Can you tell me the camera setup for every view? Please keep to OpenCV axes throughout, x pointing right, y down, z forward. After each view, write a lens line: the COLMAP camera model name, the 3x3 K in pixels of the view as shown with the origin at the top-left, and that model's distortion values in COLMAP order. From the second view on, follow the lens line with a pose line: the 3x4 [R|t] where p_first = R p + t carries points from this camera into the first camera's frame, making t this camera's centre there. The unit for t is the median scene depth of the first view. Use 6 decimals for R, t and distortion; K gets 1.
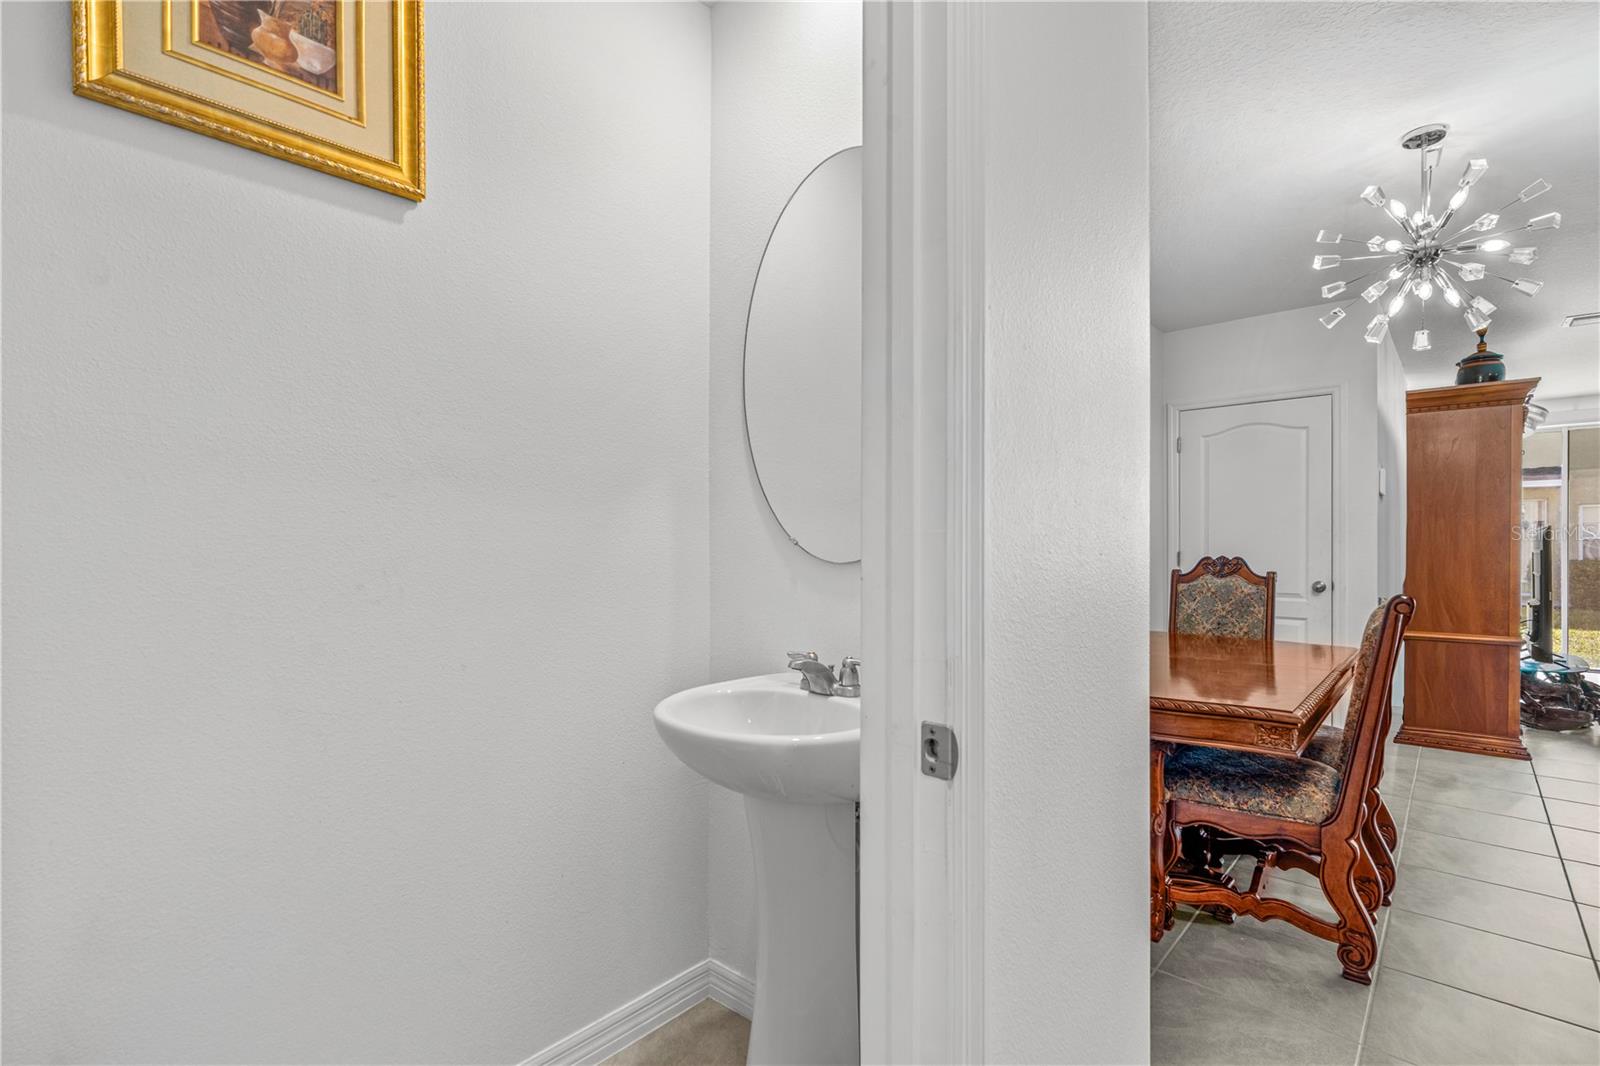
lens RADIAL K [[744.3, 0, 808.2], [0, 744.3, 533.3], [0, 0, 1]] dist [0.000669, 0.000703]
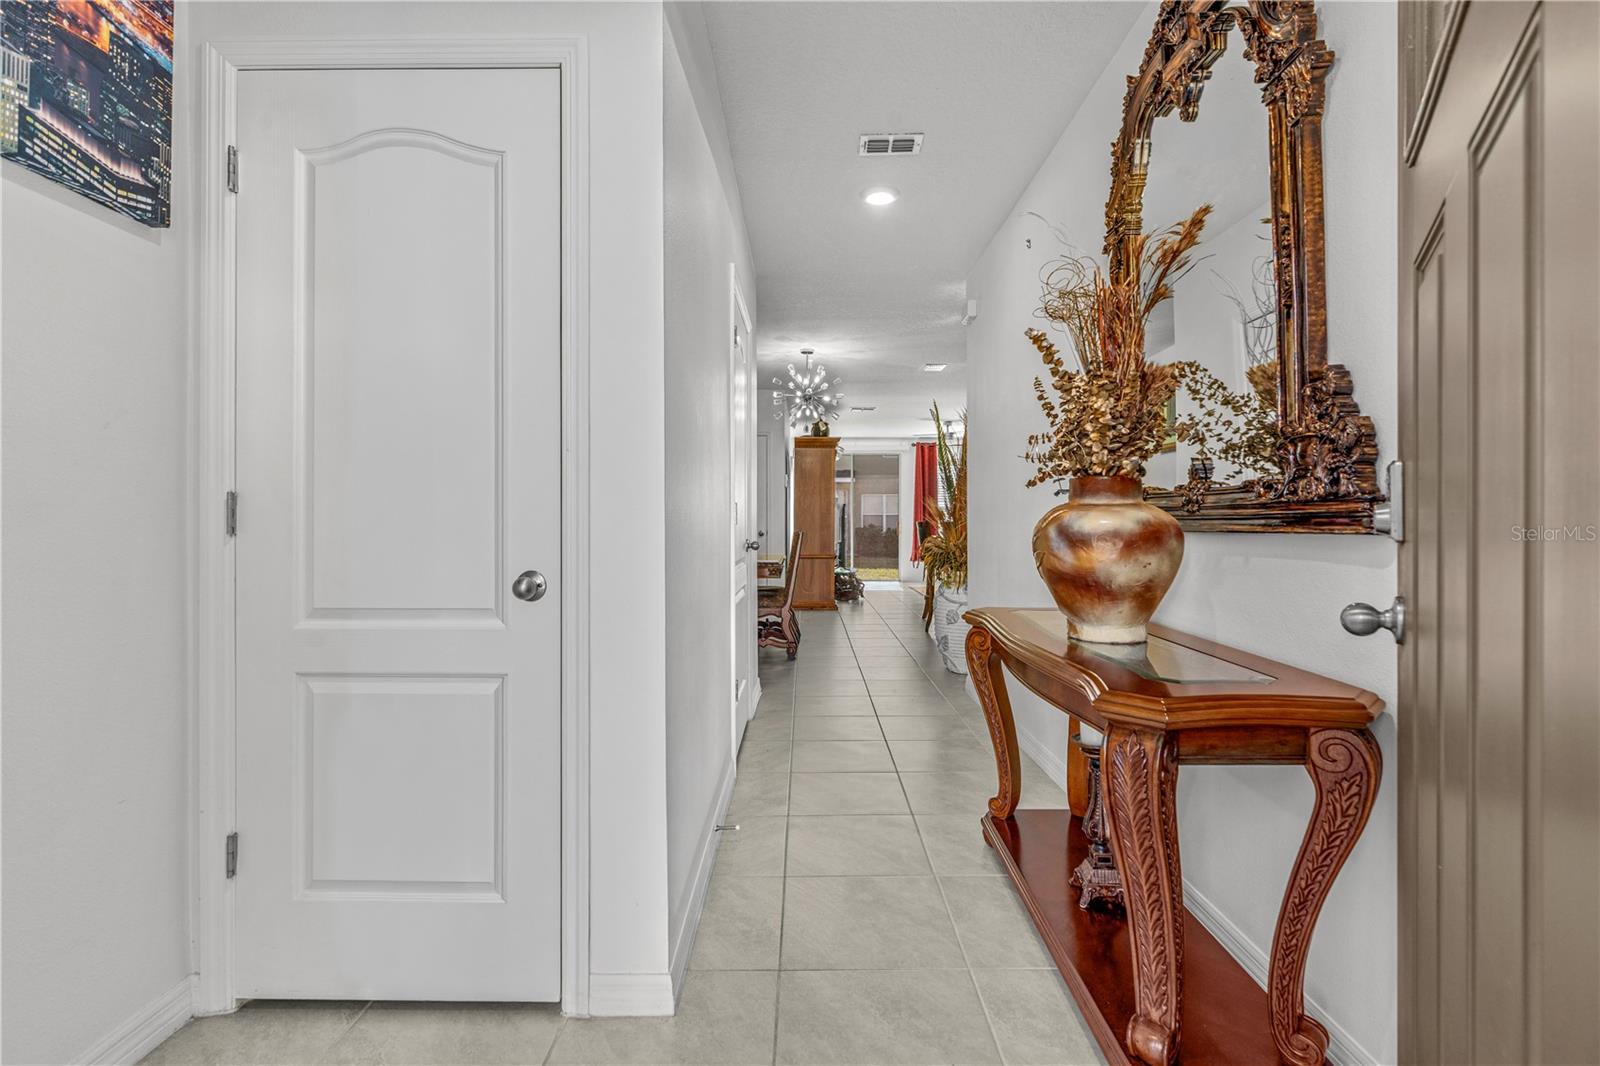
lens RADIAL K [[715.4, 0, 800.0], [0, 715.4, 533.0], [0, 0, 1]] dist [-0.003967, -0.000106]
pose [[0.756176, -0.020783, 0.654039, -0.518166], [0.000178, 0.999502, 0.031555, 0.010830], [-0.654369, -0.023745, 0.755803, -0.546911]]
